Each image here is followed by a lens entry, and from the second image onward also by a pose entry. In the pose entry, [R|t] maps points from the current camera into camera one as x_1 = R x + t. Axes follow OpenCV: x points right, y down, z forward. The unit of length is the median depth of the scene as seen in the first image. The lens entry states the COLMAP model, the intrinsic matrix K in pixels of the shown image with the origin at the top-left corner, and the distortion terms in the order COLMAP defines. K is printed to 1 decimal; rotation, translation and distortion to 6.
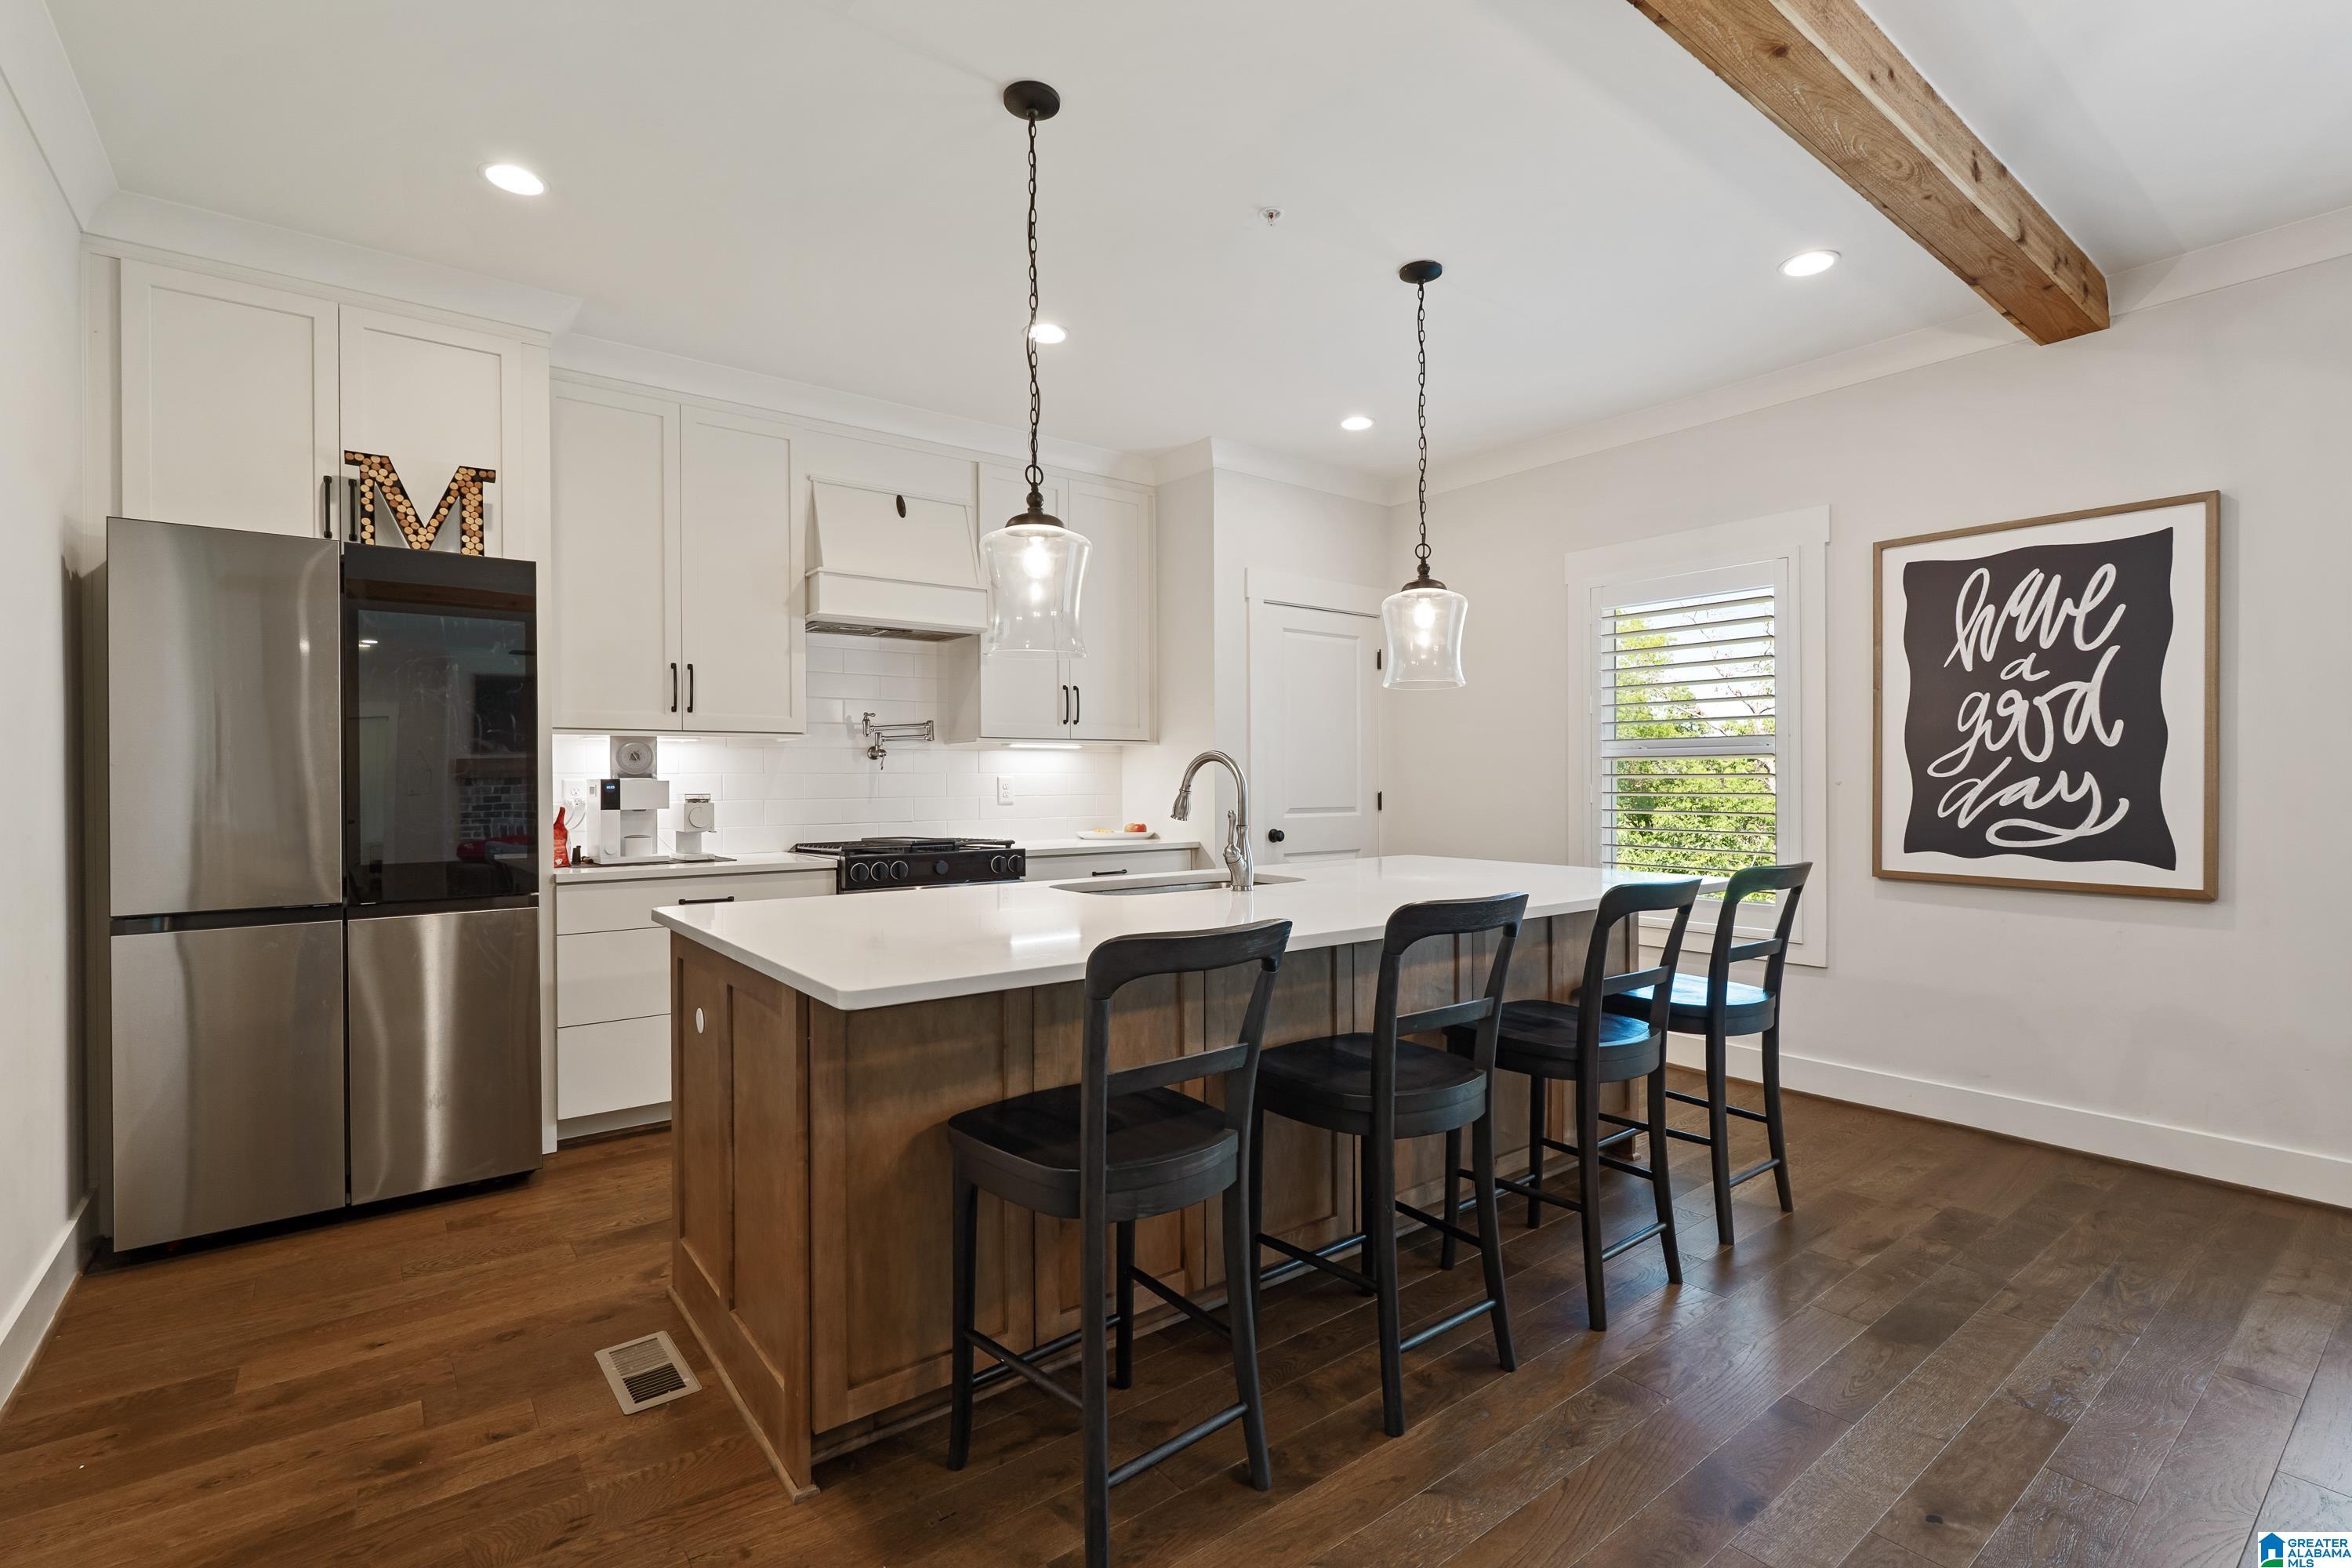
lens RADIAL K [[1057.9, 0, 1173.4], [0, 1057.9, 780.4], [0, 0, 1]] dist [0.001304, -0.000336]
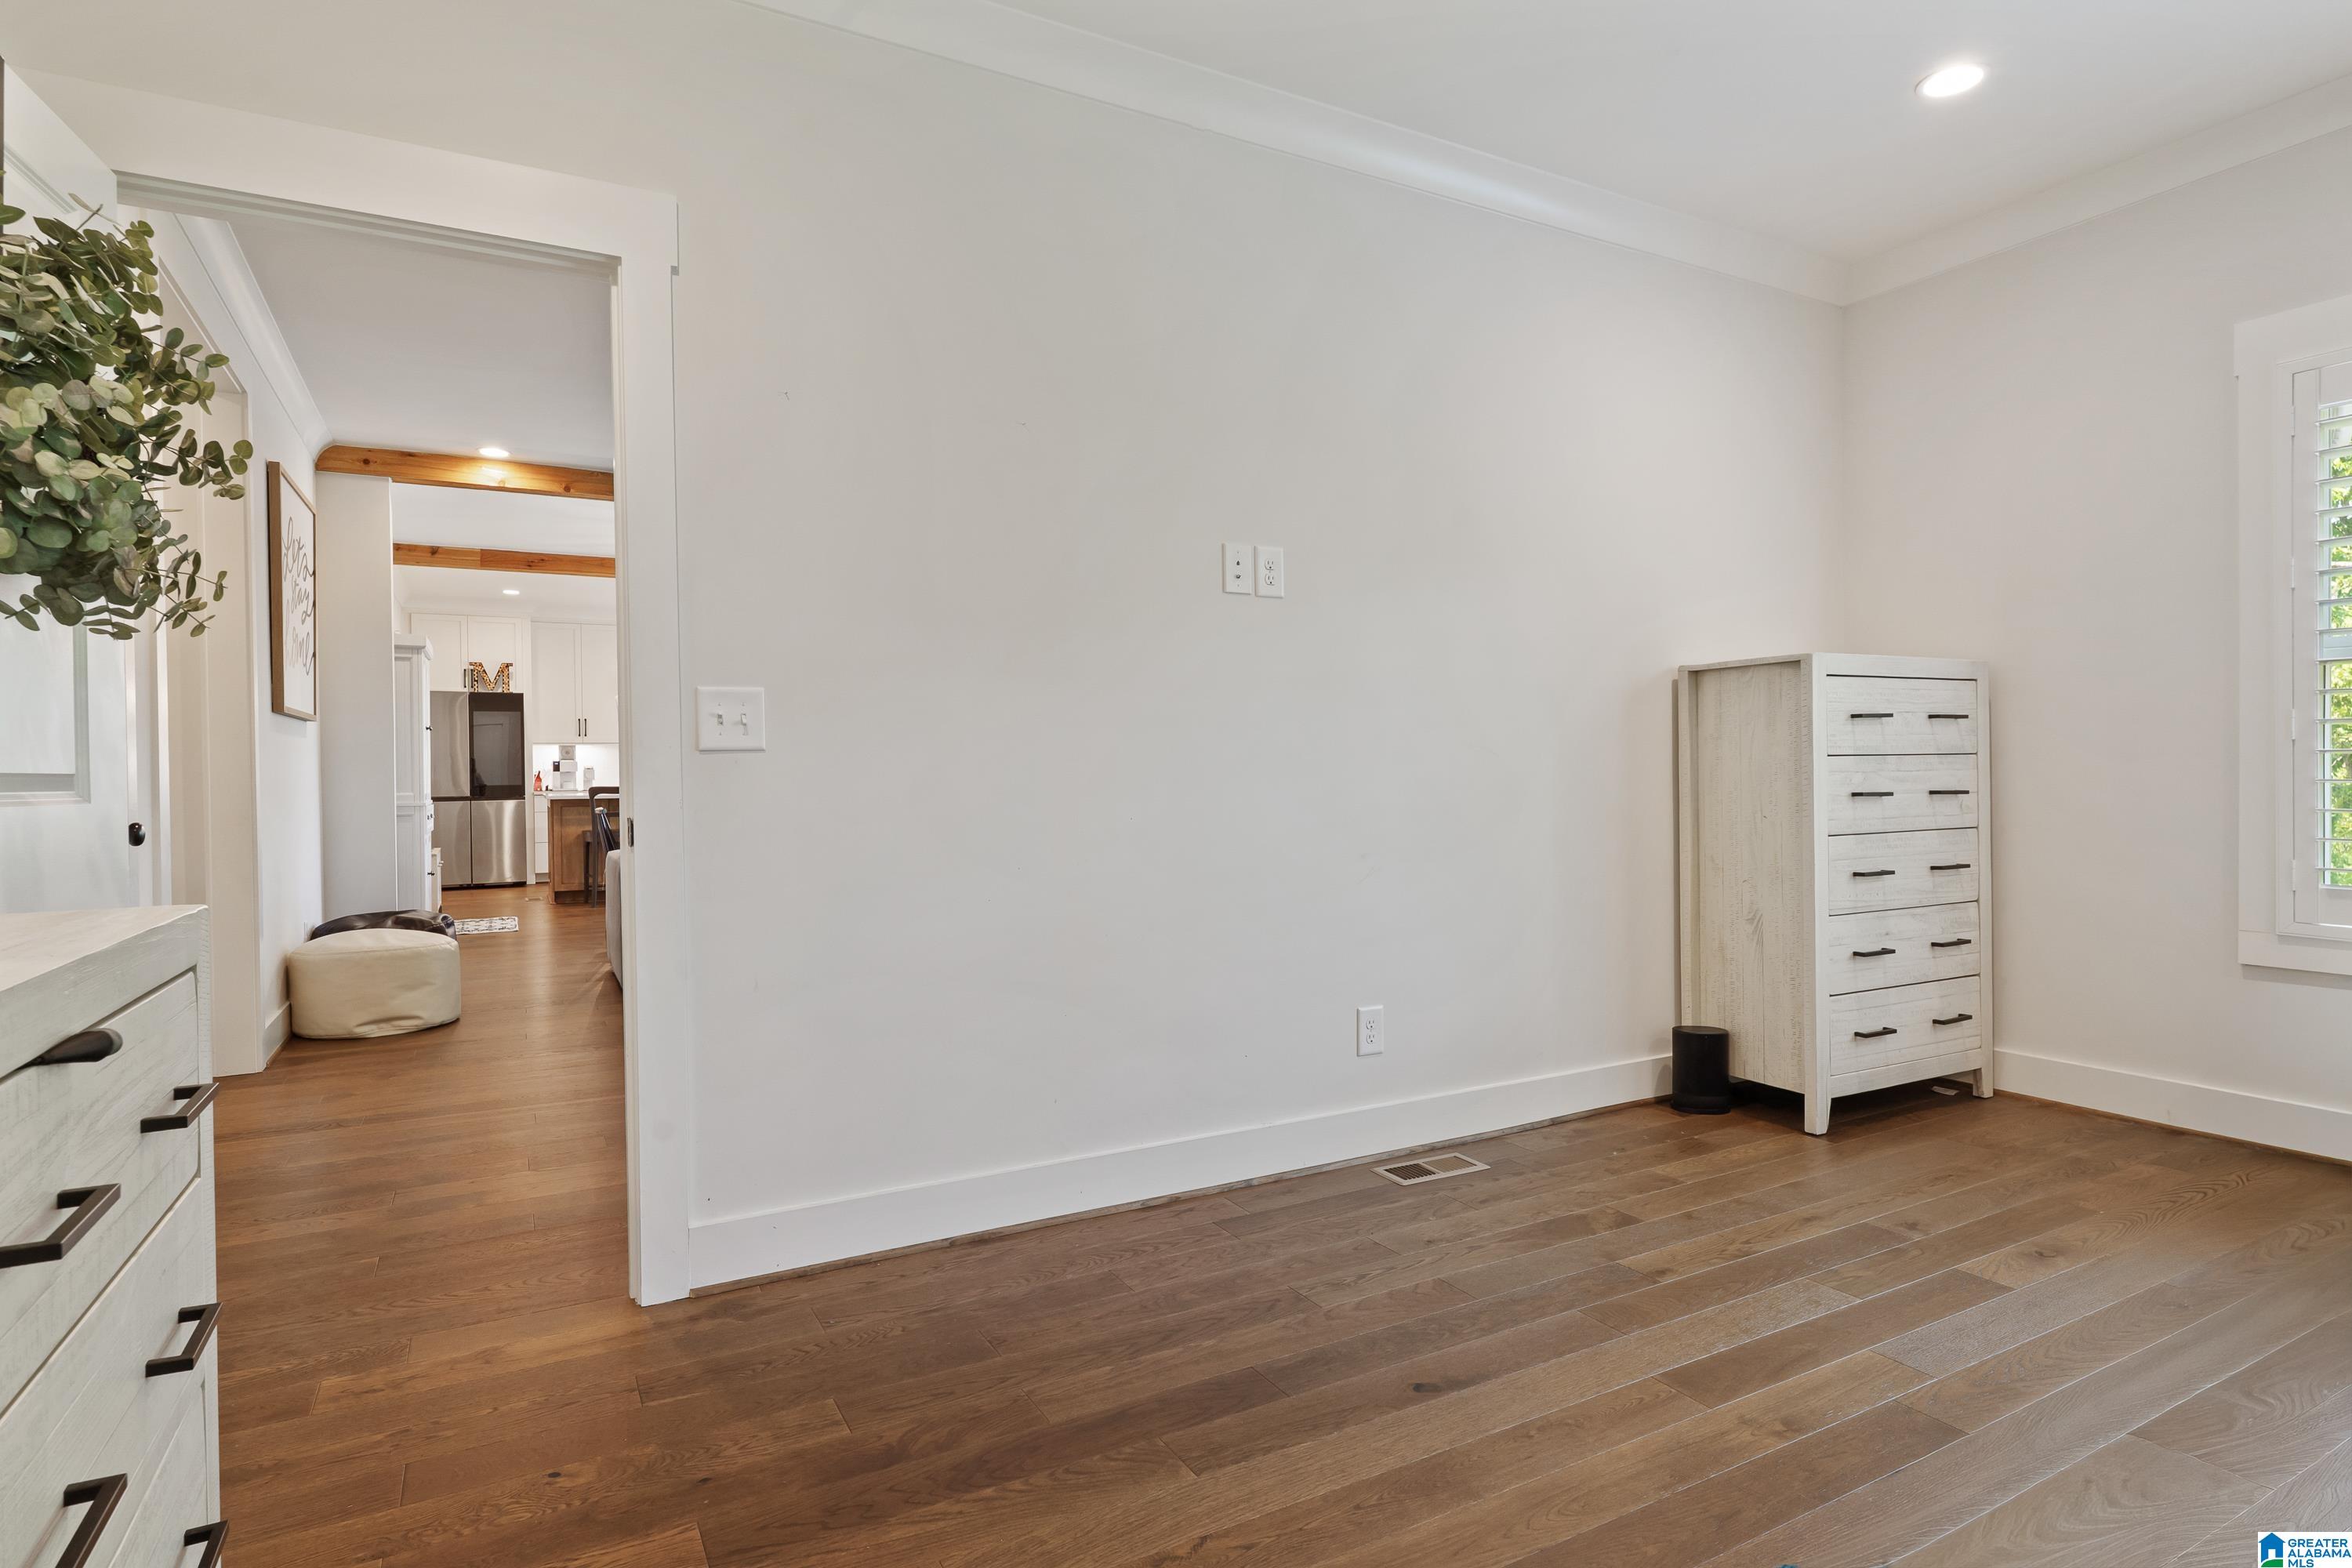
lens RADIAL K [[1236.9, 0, 1177.8], [0, 1236.9, 782.3], [0, 0, 1]] dist [-0.003819, -0.000387]
pose [[0.987080, -0.003702, -0.160187, 1.962440], [0.005188, 0.999947, 0.008858, 0.042809], [0.160146, -0.009575, 0.987047, -2.391131]]
